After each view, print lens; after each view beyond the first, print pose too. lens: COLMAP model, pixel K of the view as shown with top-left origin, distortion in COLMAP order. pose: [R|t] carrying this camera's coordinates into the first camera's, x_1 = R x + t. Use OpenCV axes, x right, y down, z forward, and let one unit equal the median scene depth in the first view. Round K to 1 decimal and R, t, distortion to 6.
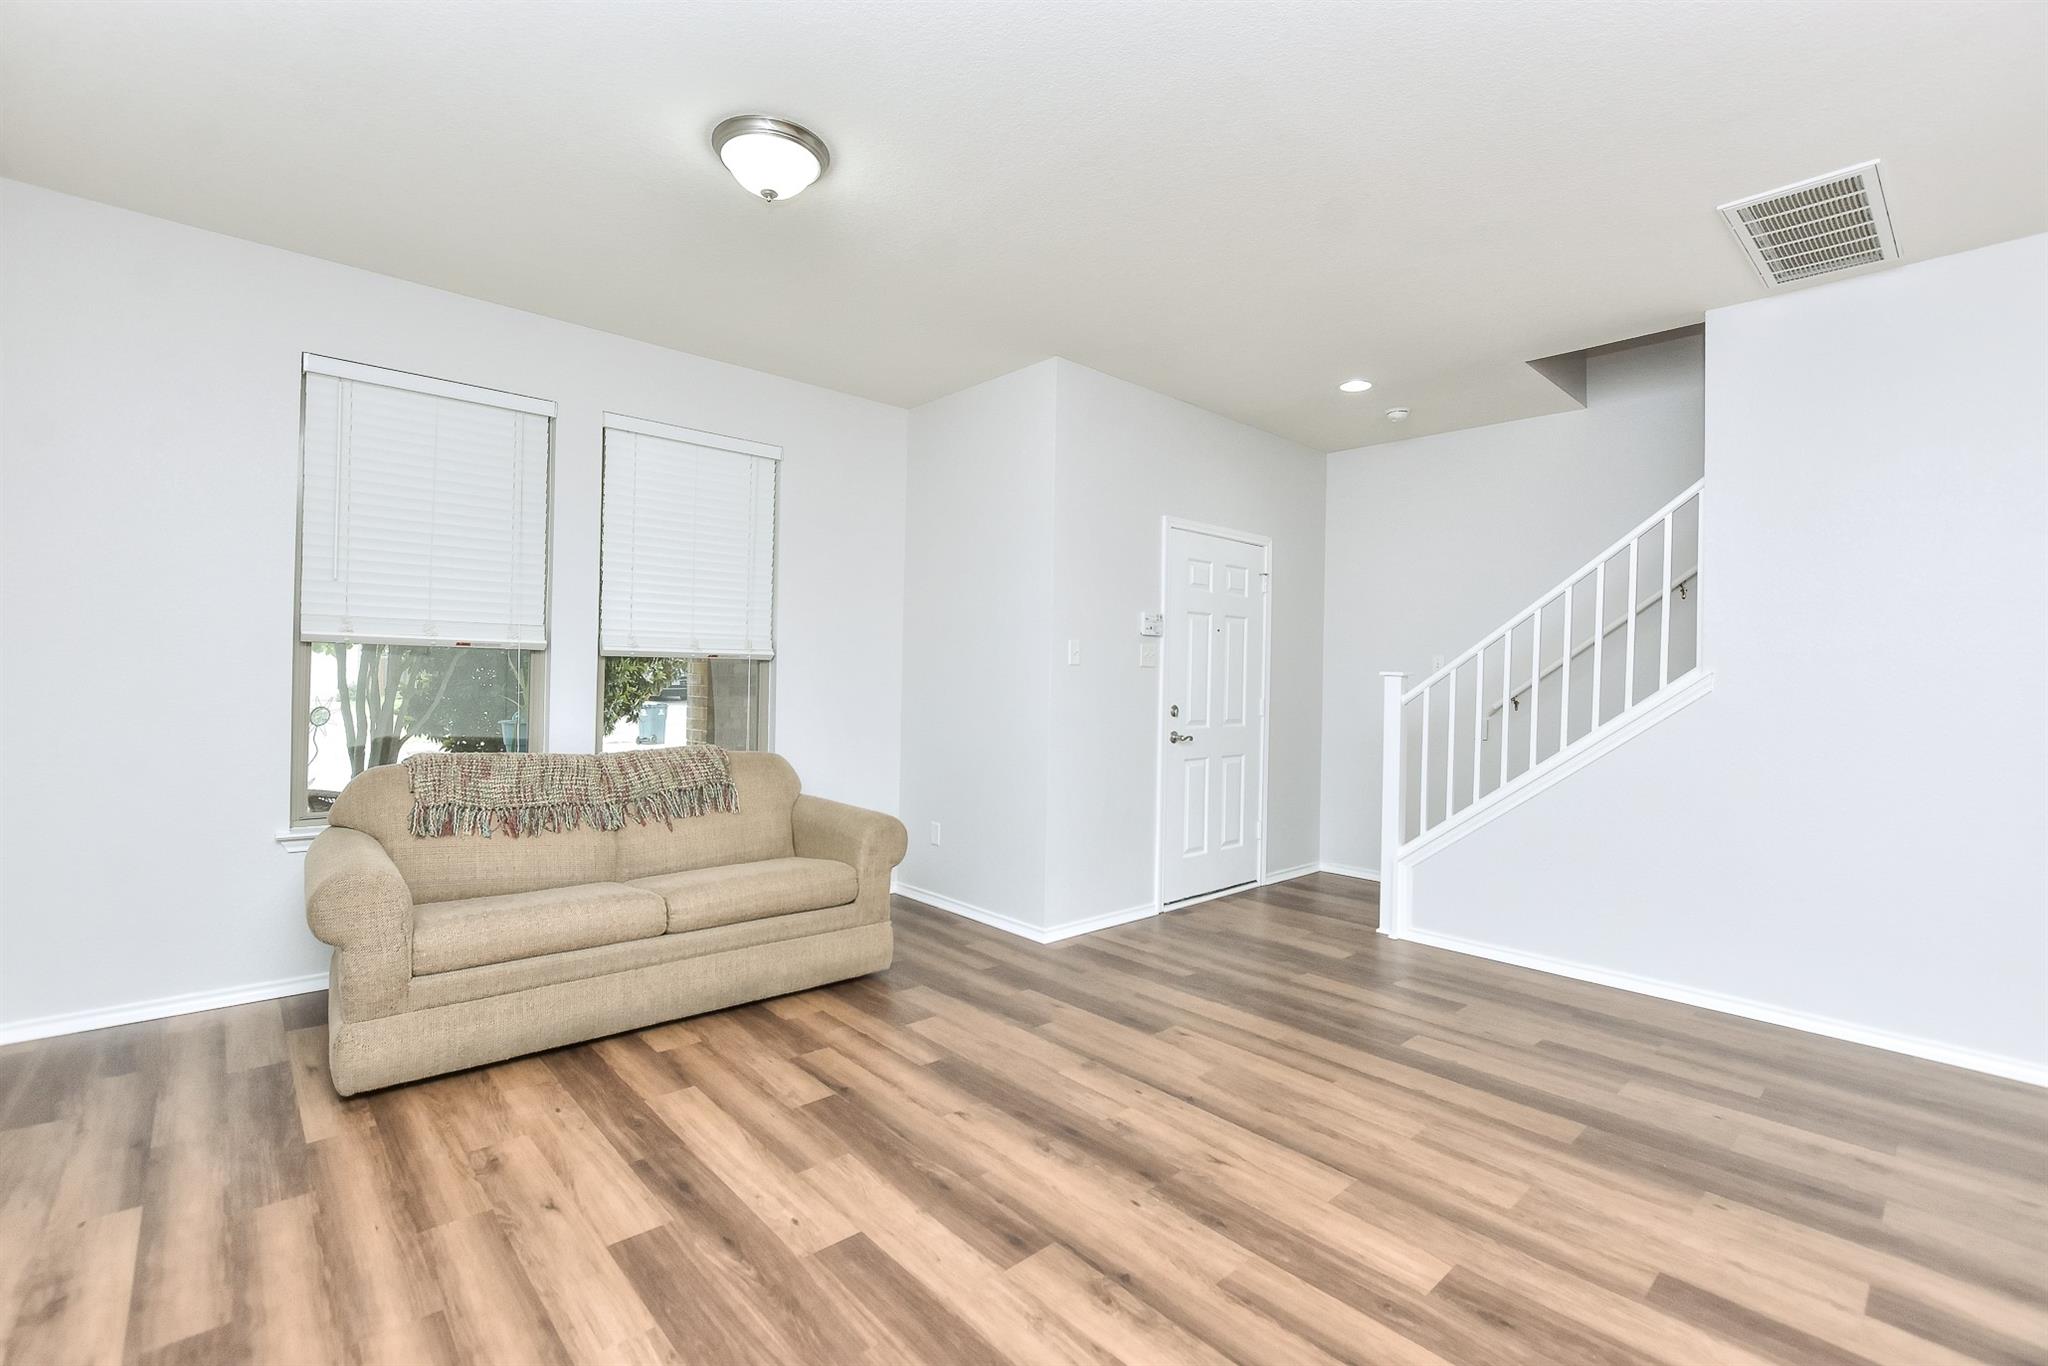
lens RADIAL K [[903.9, 0, 1035.4], [0, 903.9, 664.0], [0, 0, 1]] dist [-0.023374, 0.004613]
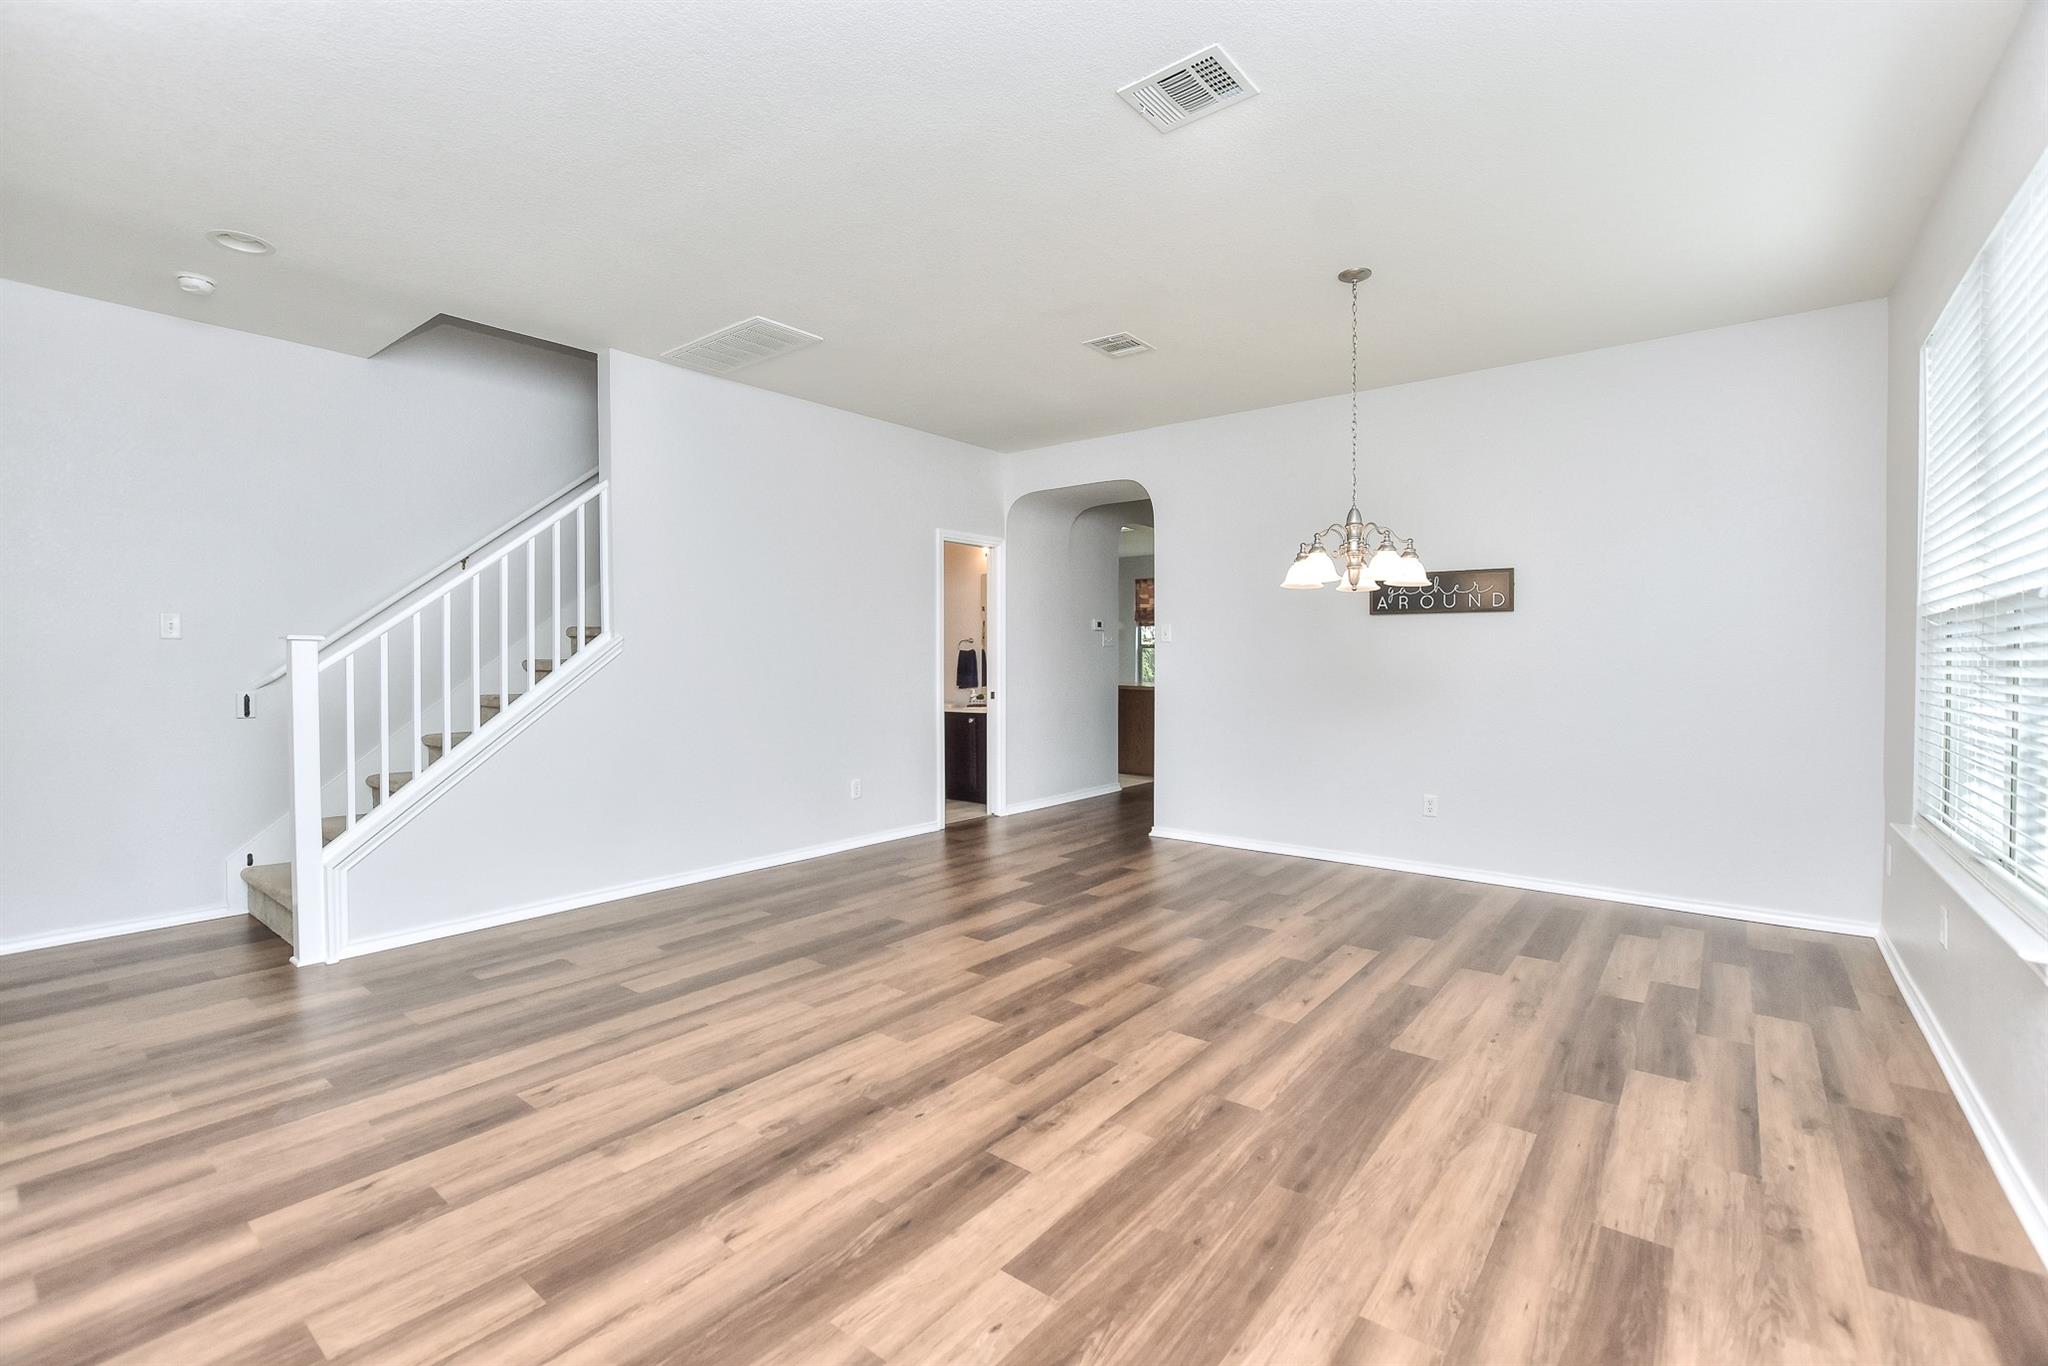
lens RADIAL K [[903.9, 0, 1006.5], [0, 903.9, 668.6], [0, 0, 1]] dist [-0.023374, 0.004613]
pose [[-0.145766, -0.033799, 0.988742, -0.732126], [-0.013449, 0.999392, 0.032180, 0.005935], [-0.989228, -0.008607, -0.146132, 0.783595]]
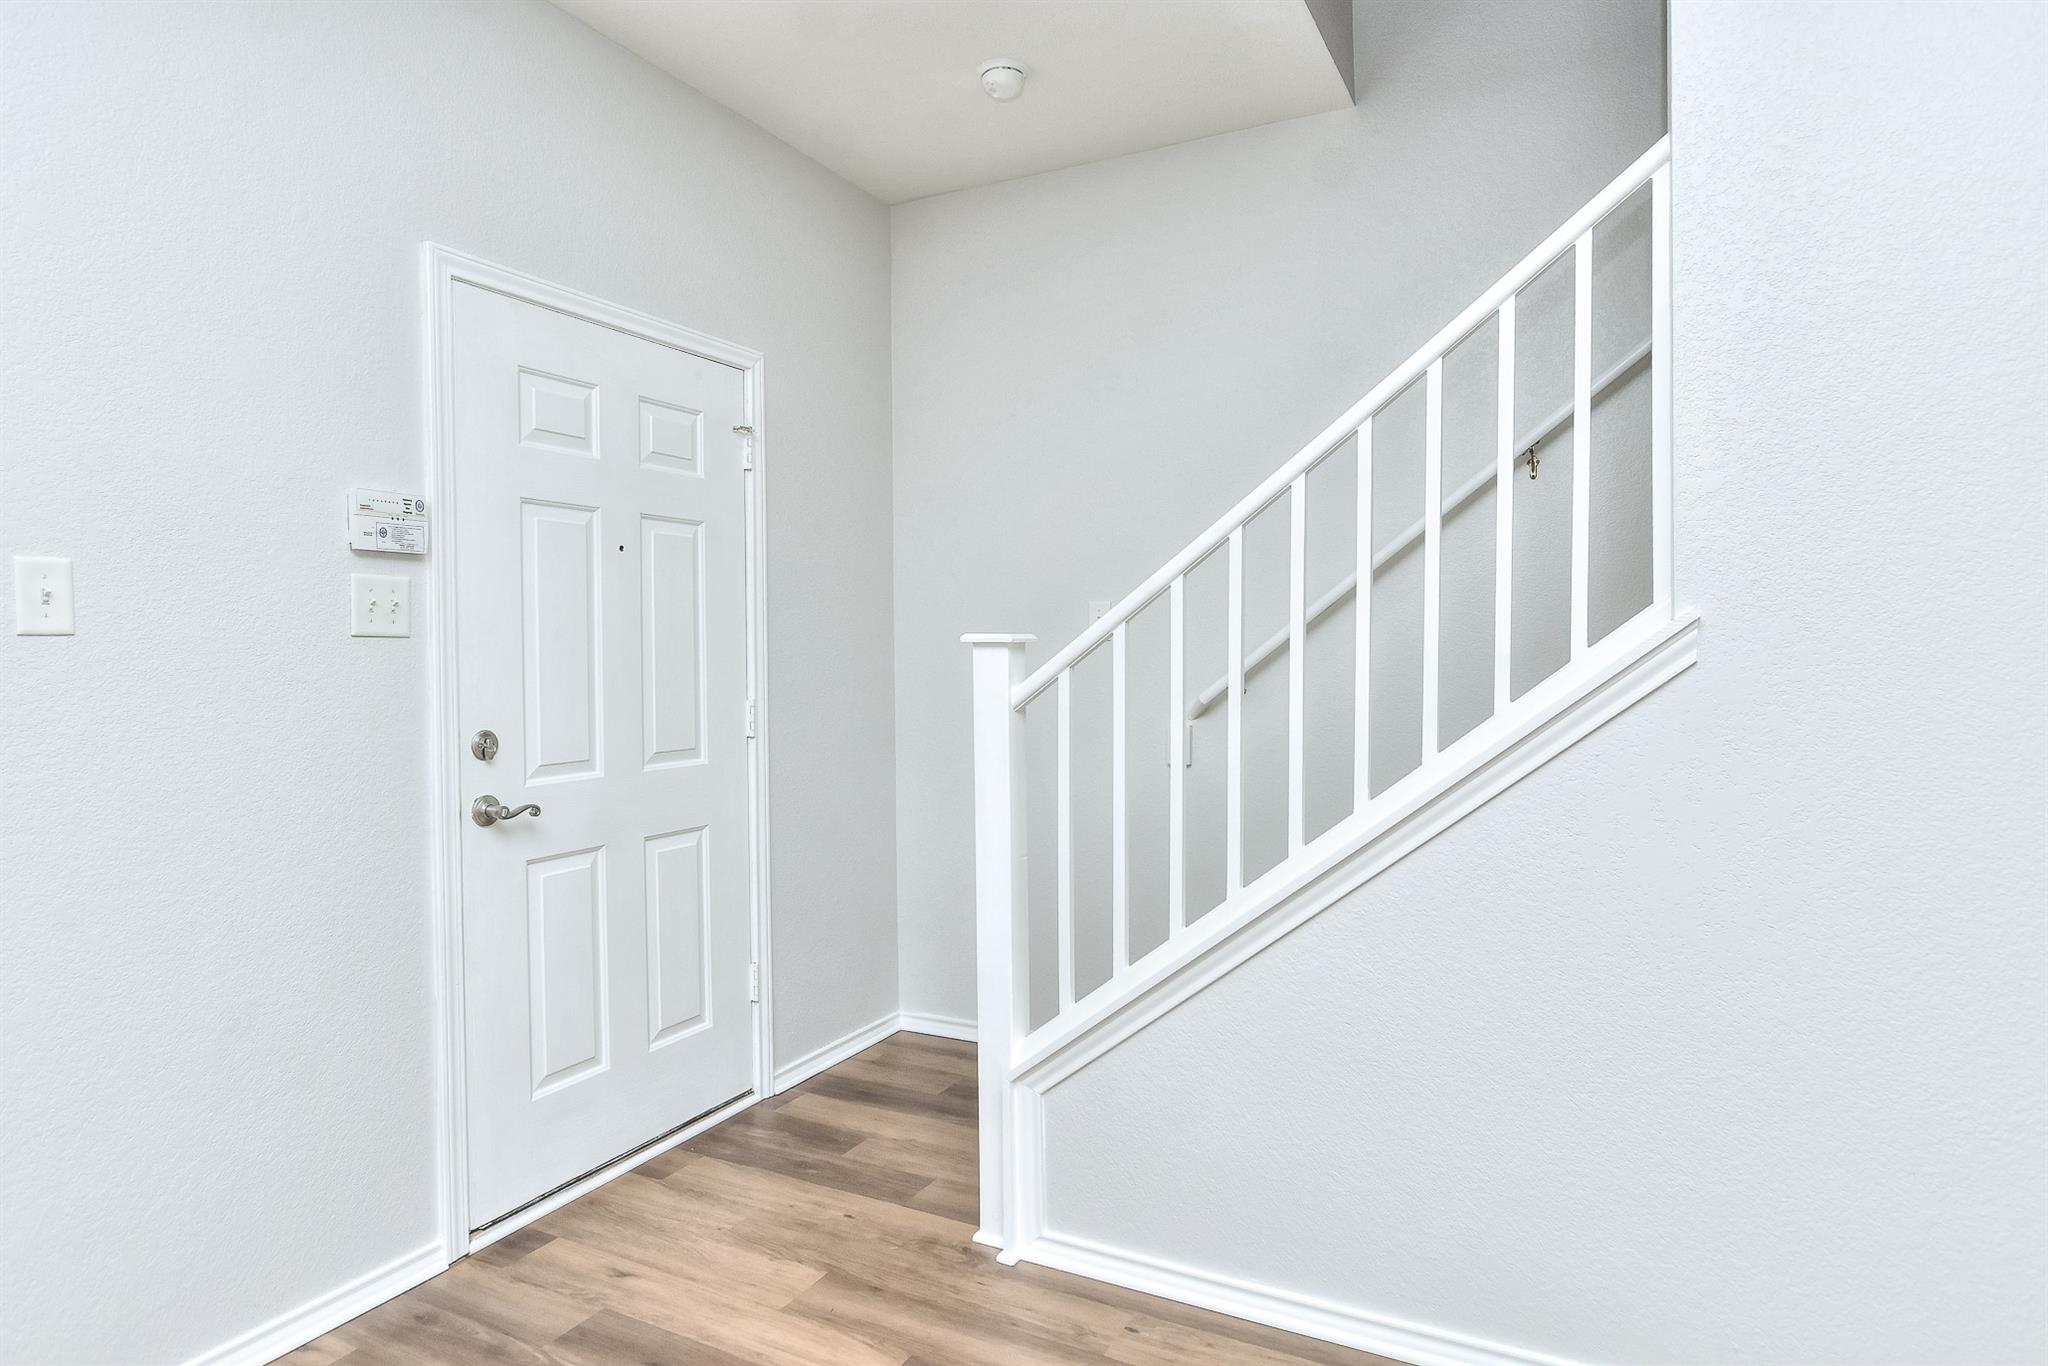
lens RADIAL K [[1159.8, 0, 1041.2], [0, 1159.8, 665.5], [0, 0, 1]] dist [0.024560, 0.000033]
pose [[0.940300, -0.033918, 0.338651, 0.359074], [0.025994, 0.999272, 0.027908, 0.014855], [-0.339351, -0.017439, 0.940498, 0.732635]]
